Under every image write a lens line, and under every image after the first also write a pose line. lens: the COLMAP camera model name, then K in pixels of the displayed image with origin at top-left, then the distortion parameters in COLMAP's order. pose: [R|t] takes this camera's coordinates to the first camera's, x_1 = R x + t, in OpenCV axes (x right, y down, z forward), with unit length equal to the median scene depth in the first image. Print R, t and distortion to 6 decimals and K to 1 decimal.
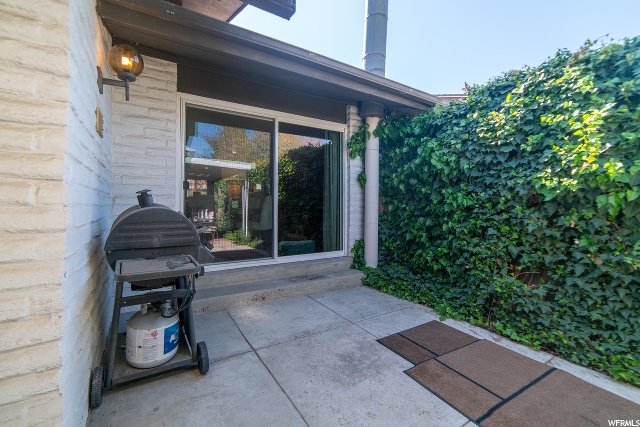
lens RADIAL K [[276.3, 0, 276.9], [0, 276.3, 202.6], [0, 0, 1]] dist [-0.001159, -0.000113]
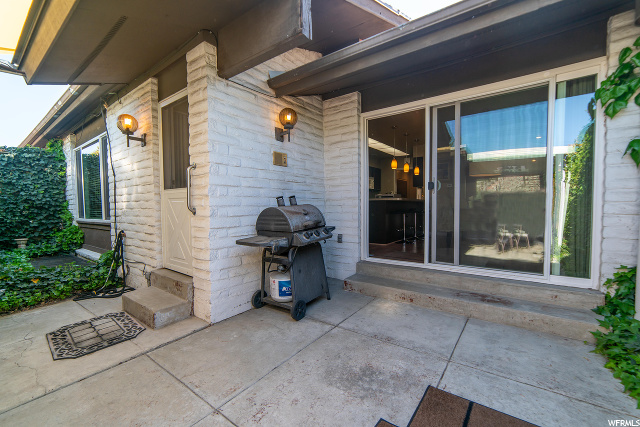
lens RADIAL K [[249.8, 0, 319.1], [0, 249.8, 216.2], [0, 0, 1]] dist [-0.016328, 0.007410]
pose [[0.443213, 0.029216, -0.895940, 0.713330], [0.019370, 0.998923, 0.042157, 0.009822], [0.896207, -0.036039, 0.442170, 0.402388]]
